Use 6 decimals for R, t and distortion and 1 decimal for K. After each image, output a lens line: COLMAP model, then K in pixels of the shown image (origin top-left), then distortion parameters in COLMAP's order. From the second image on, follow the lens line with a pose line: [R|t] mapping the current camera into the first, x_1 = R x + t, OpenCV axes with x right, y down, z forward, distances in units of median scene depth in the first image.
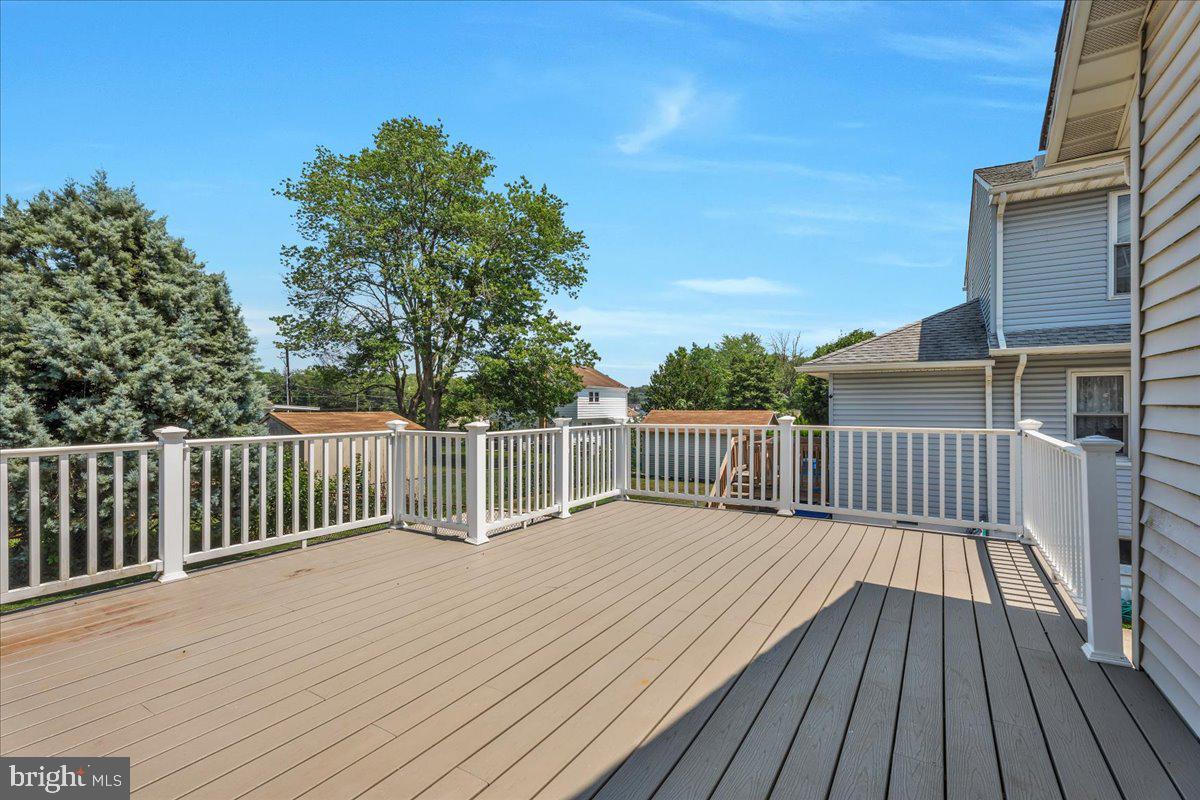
lens RADIAL K [[556.6, 0, 595.8], [0, 556.6, 395.8], [0, 0, 1]] dist [-0.002064, -0.000091]
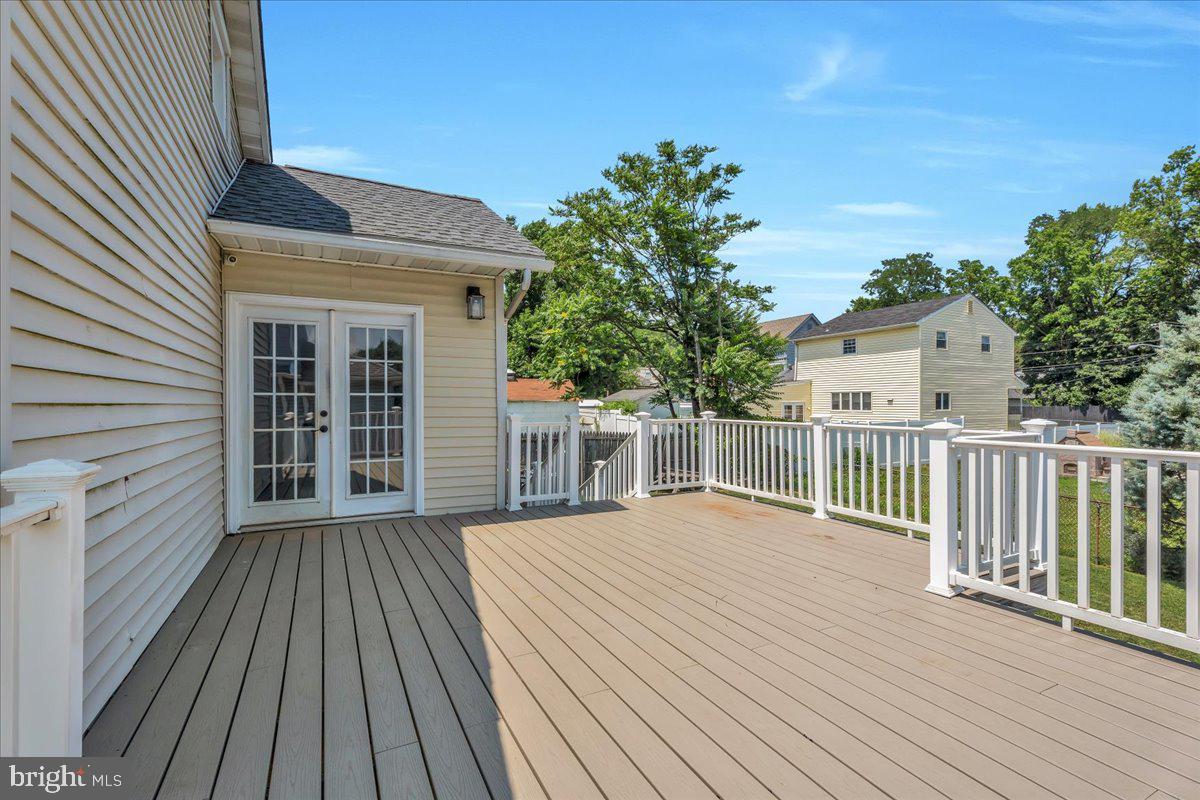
lens RADIAL K [[556.6, 0, 595.8], [0, 556.6, 395.8], [0, 0, 1]] dist [-0.002064, -0.000091]
pose [[-0.528458, -0.001708, -0.848958, 0.866254], [0.020315, 0.999686, -0.014657, 0.020098], [0.848716, -0.024992, -0.528258, 1.393937]]
